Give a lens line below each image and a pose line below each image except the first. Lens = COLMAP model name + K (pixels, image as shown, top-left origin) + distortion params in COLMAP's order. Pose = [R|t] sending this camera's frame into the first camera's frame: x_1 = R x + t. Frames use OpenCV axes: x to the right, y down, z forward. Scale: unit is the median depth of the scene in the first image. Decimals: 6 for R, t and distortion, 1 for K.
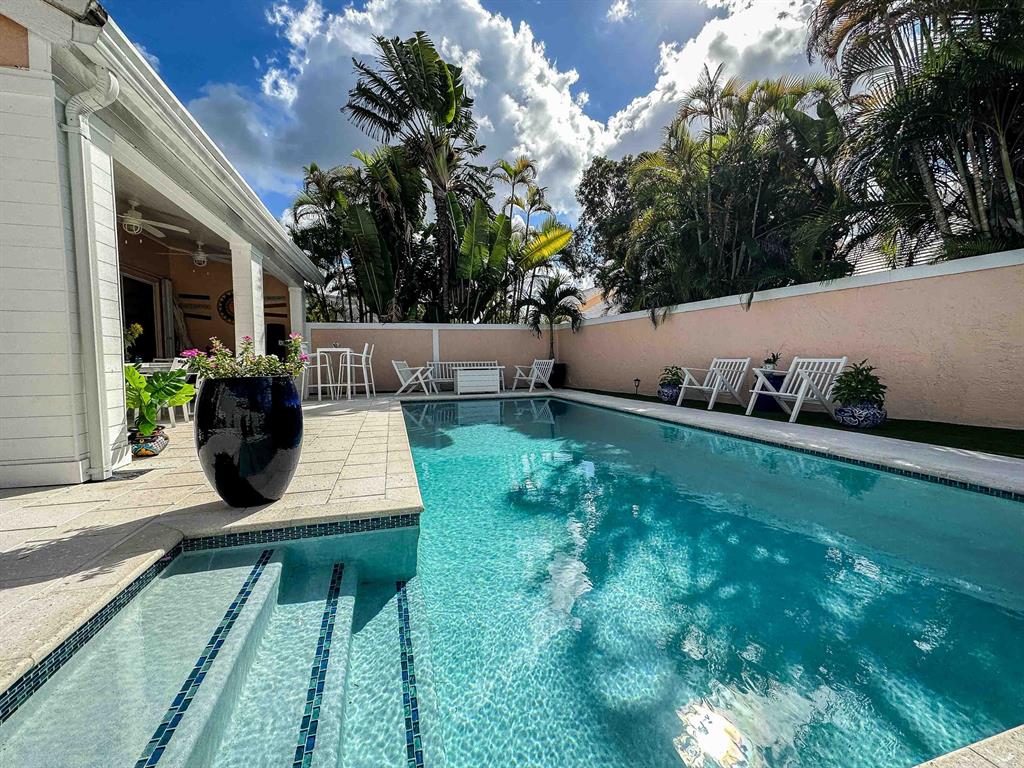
lens RADIAL K [[433.7, 0, 509.4], [0, 433.7, 382.5], [0, 0, 1]] dist [0.007534, -0.000182]
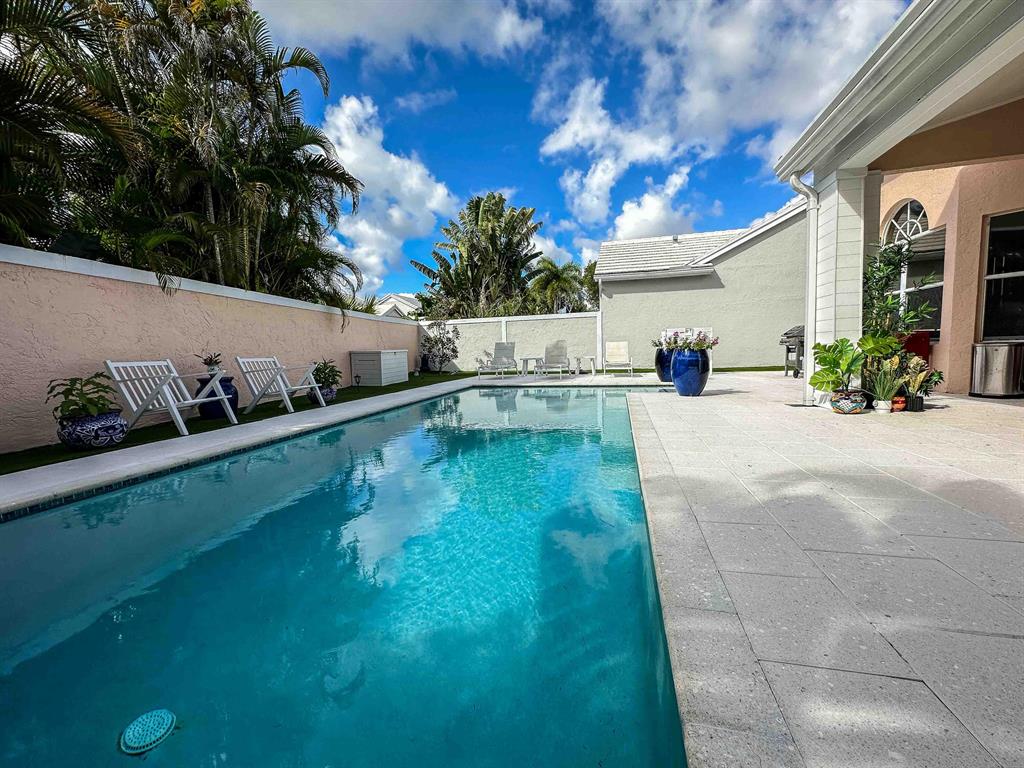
lens RADIAL K [[407.0, 0, 505.8], [0, 407.0, 382.7], [0, 0, 1]] dist [-0.002419, -0.000193]
pose [[-0.855999, 0.001764, 0.516974, -0.279165], [0.070420, 0.991071, 0.113220, -0.050106], [-0.512158, 0.133321, -0.848481, 1.251951]]
